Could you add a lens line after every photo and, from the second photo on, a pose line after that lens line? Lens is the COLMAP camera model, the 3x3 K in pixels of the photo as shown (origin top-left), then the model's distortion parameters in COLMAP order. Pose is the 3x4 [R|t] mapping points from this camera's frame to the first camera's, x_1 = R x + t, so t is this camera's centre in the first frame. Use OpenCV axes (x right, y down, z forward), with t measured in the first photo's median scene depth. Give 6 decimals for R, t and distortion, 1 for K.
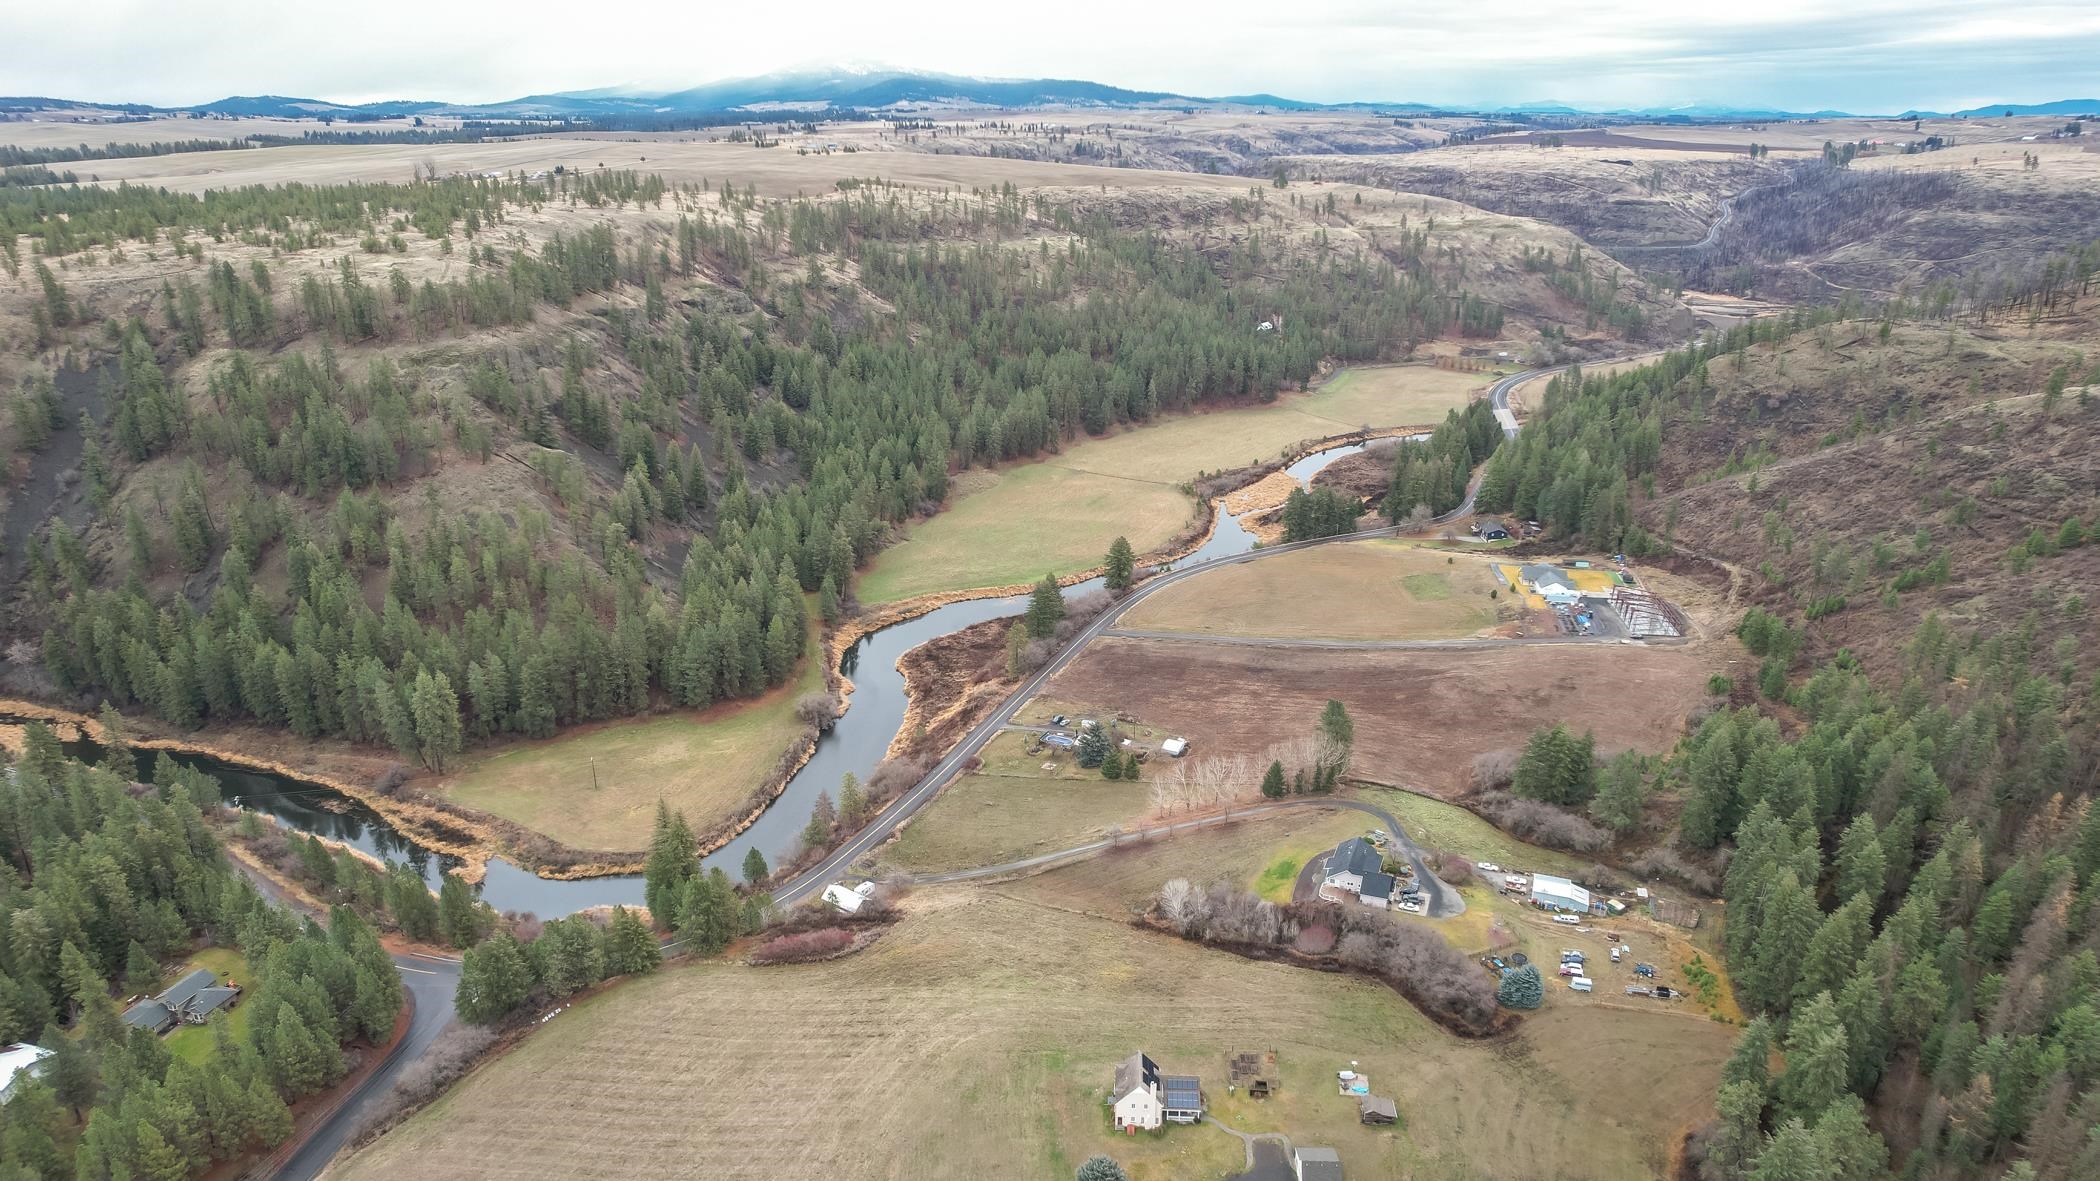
lens RADIAL K [[1355.1, 0, 1039.9], [0, 1355.1, 586.3], [0, 0, 1]] dist [-0.050537, 0.020373]
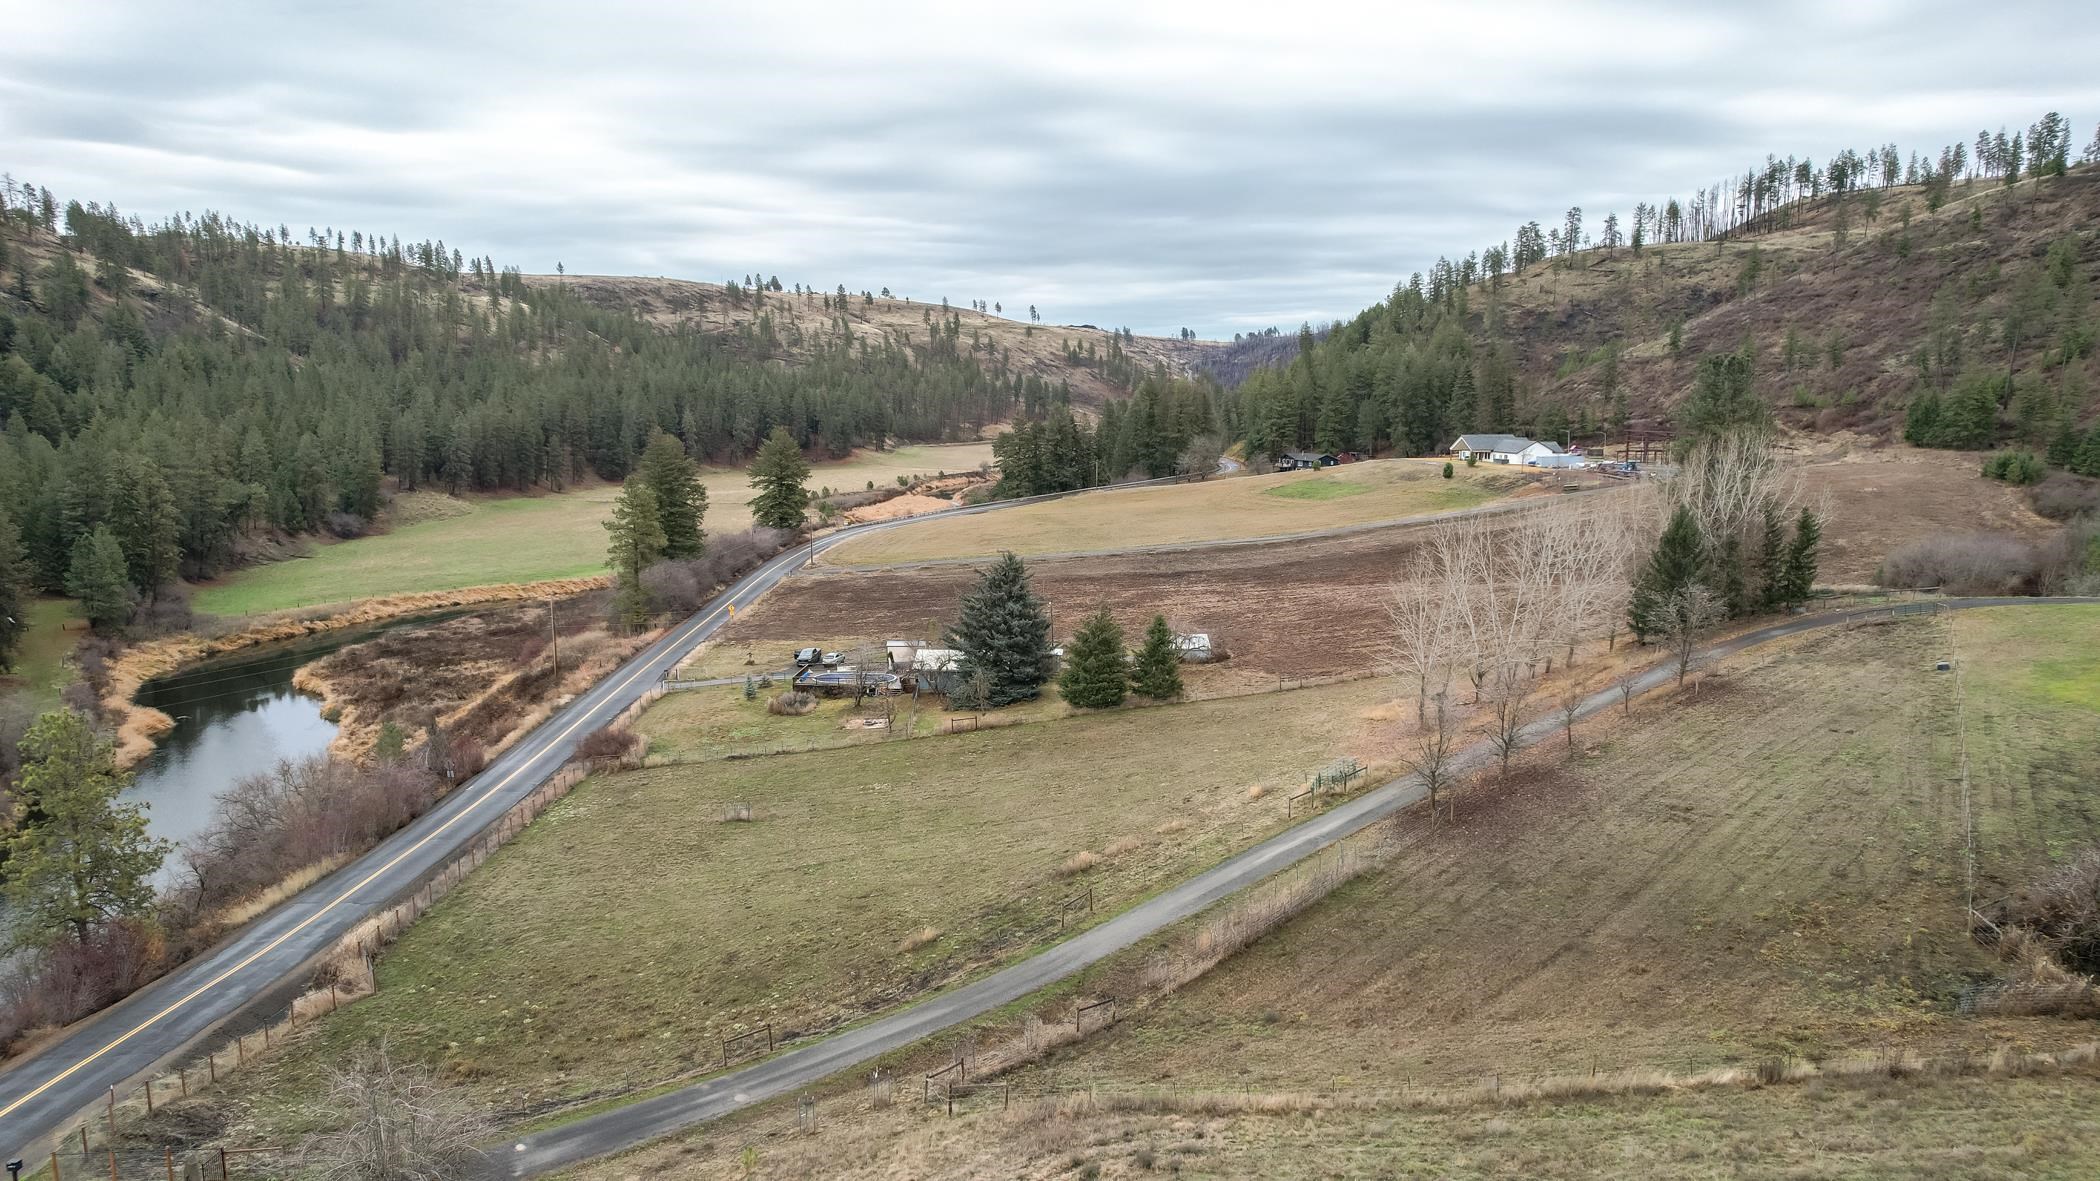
lens RADIAL K [[1355.1, 0, 1039.9], [0, 1355.1, 586.3], [0, 0, 1]] dist [-0.050537, 0.020373]
pose [[0.911874, -0.063770, 0.405487, -0.036648], [0.142206, 0.975760, -0.166344, 0.072537], [-0.385050, 0.209347, 0.898838, 0.318798]]
